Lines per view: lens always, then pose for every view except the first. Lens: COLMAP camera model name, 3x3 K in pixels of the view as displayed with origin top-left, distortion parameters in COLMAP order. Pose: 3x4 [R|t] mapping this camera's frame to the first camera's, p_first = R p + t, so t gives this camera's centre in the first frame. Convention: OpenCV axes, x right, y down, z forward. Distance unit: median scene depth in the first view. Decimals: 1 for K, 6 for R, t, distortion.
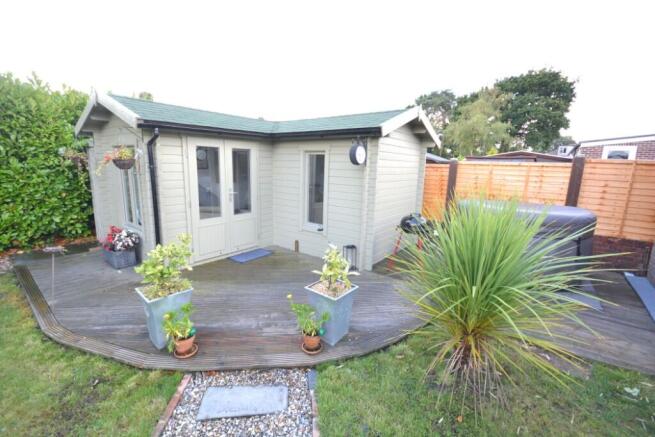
lens RADIAL K [[287.8, 0, 325.5], [0, 287.8, 215.9], [0, 0, 1]] dist [0.018111, -0.016061]
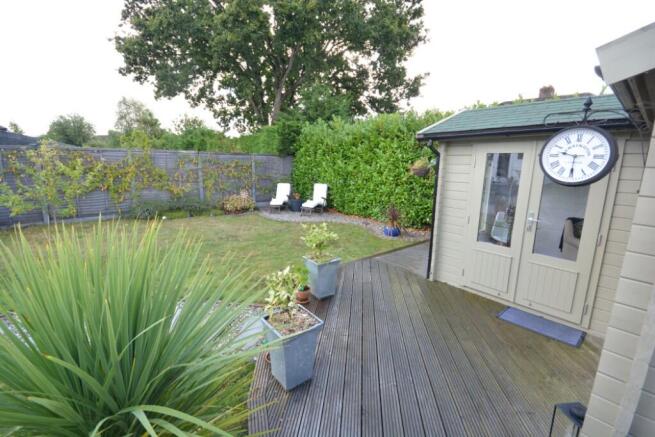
lens RADIAL K [[287.8, 0, 325.5], [0, 287.8, 215.9], [0, 0, 1]] dist [0.018111, -0.016061]
pose [[-0.201379, 0.159781, -0.966394, 0.481289], [-0.202888, 0.958405, 0.200738, -0.144570], [0.958271, 0.236494, -0.160585, 0.738994]]
